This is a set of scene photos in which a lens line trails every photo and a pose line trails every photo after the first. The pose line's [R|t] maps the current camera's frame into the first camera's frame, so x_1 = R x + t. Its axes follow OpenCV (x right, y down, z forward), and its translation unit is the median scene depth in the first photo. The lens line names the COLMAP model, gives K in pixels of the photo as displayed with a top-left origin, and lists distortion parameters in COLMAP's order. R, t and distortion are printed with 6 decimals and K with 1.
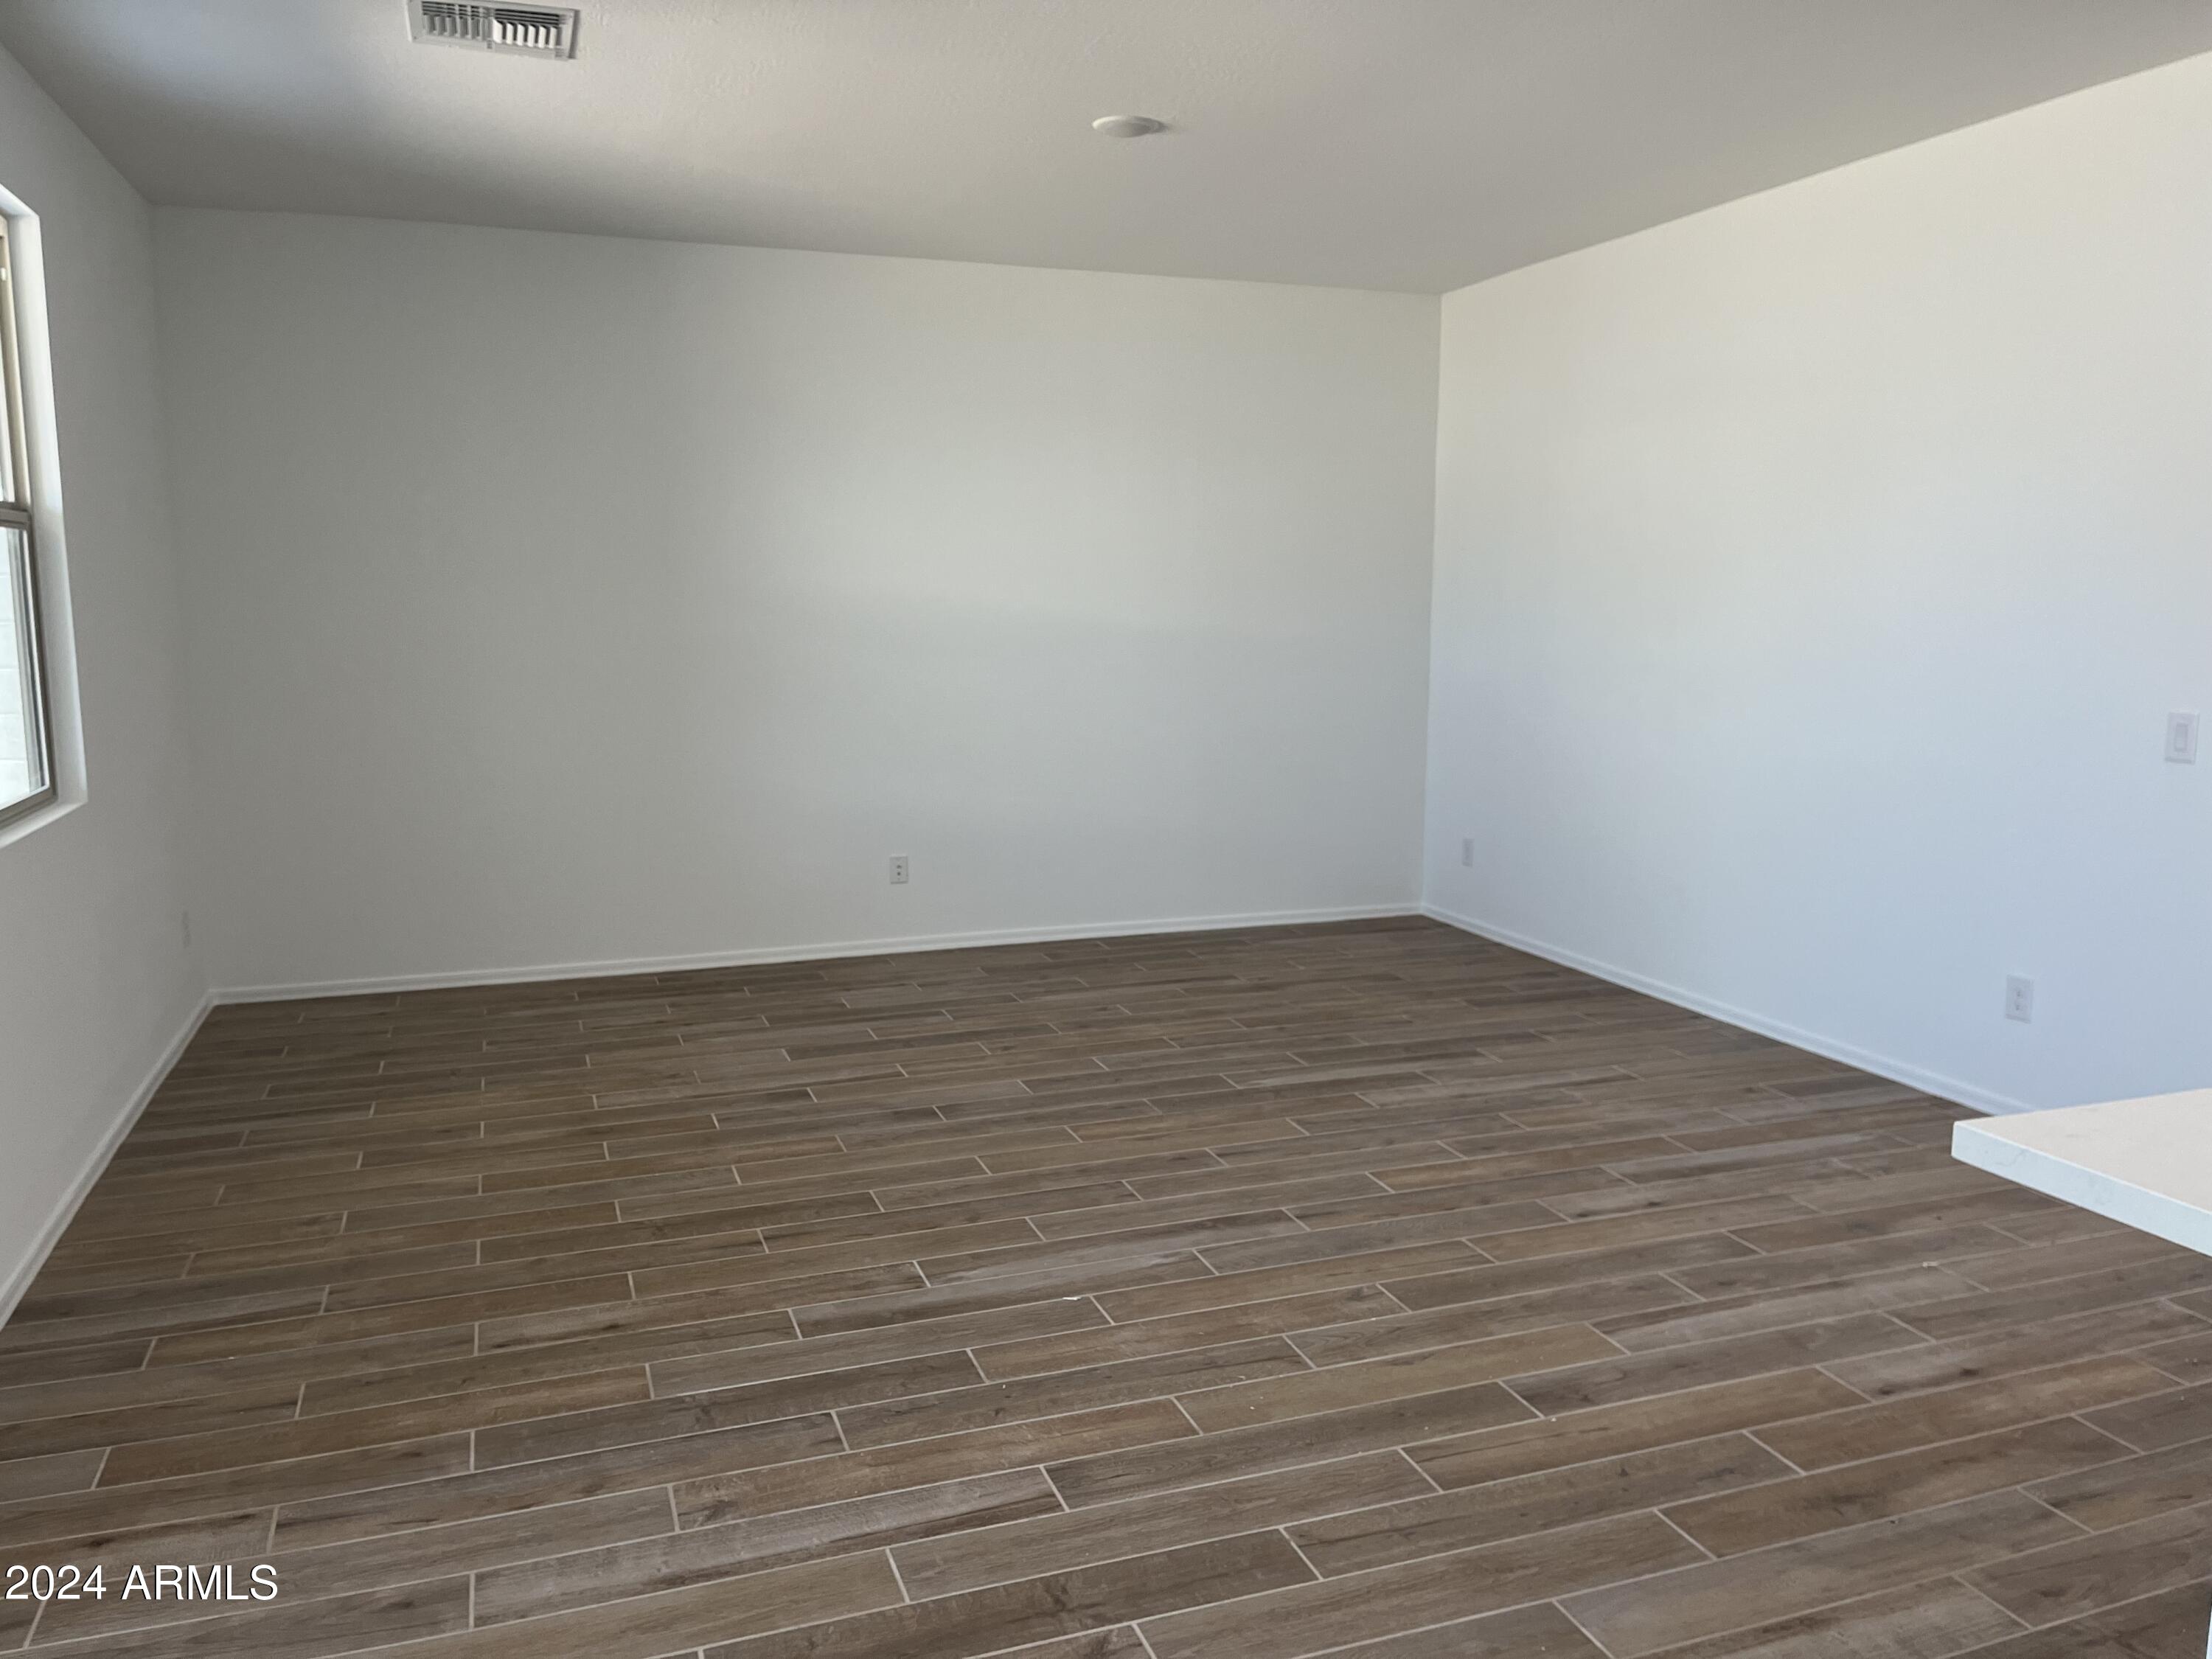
lens RADIAL K [[1644.1, 0, 1106.0], [0, 1644.1, 829.5], [0, 0, 1]] dist [0.091024, -0.106395]
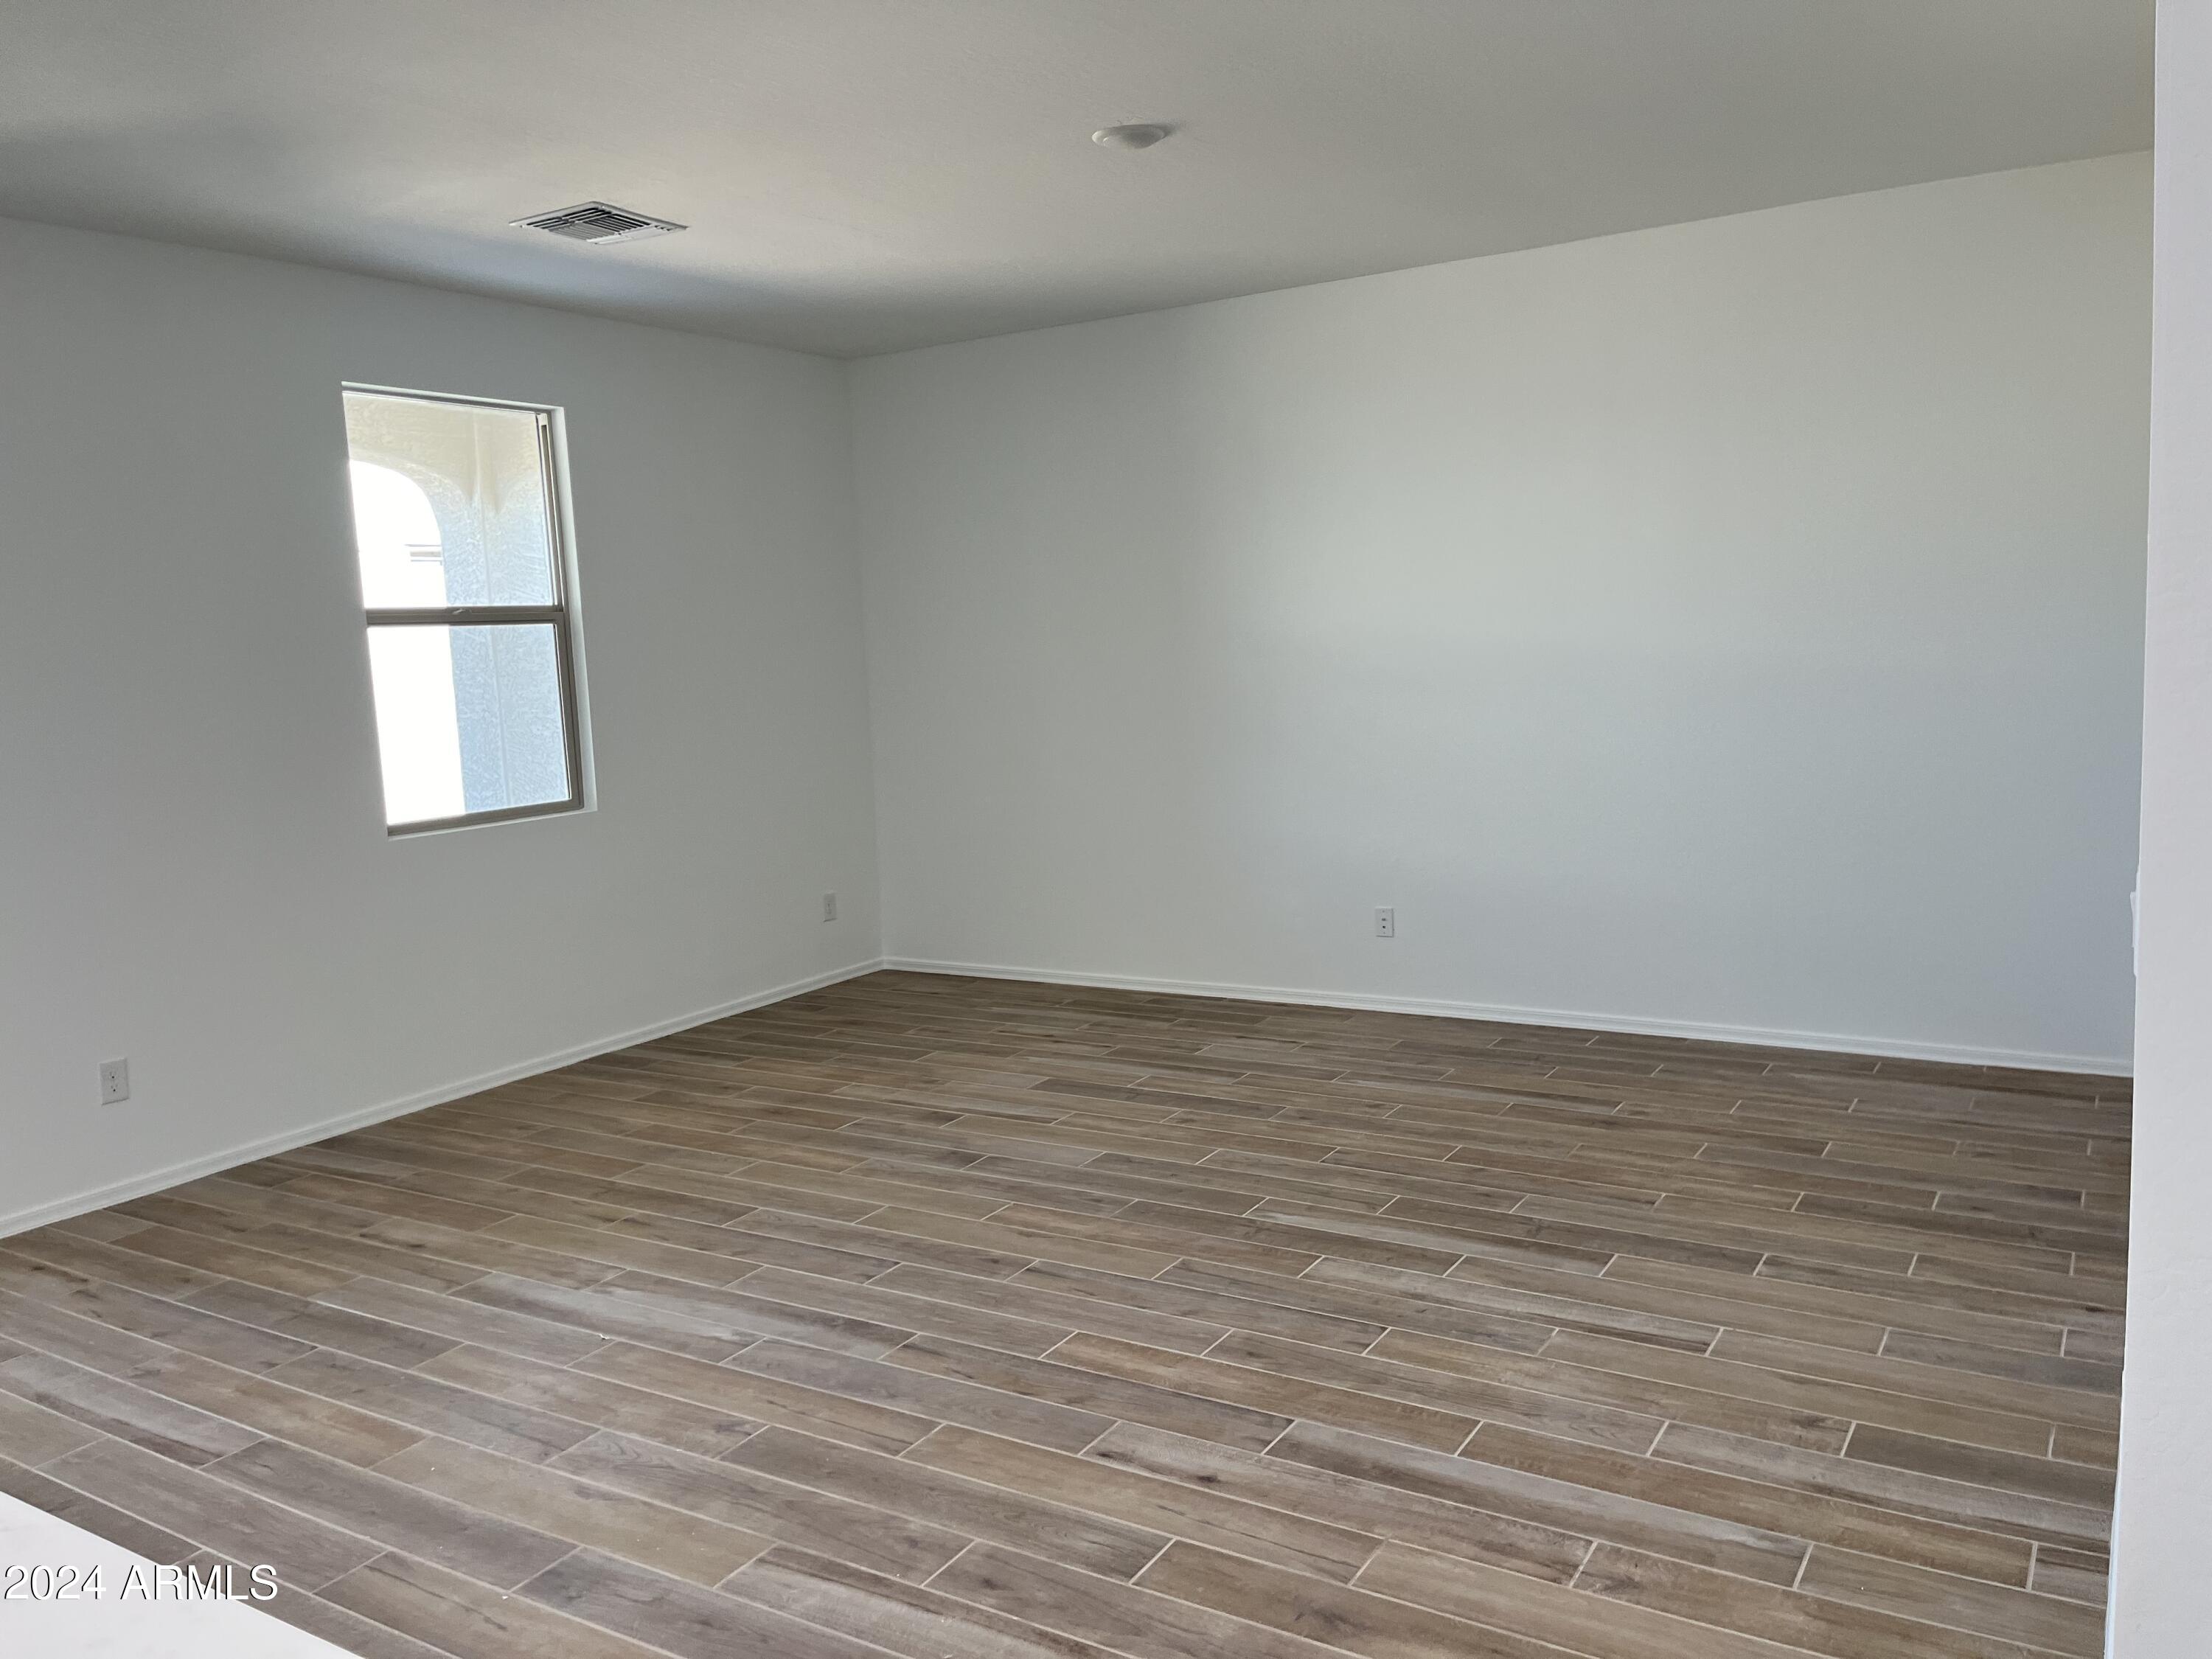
lens RADIAL K [[1644.1, 0, 1106.0], [0, 1644.1, 829.5], [0, 0, 1]] dist [0.091024, -0.106395]
pose [[0.621839, 0.059855, -0.780854, 0.782041], [-0.062330, 0.997695, 0.026840, -0.067180], [0.780661, 0.031980, 0.624136, 0.466015]]
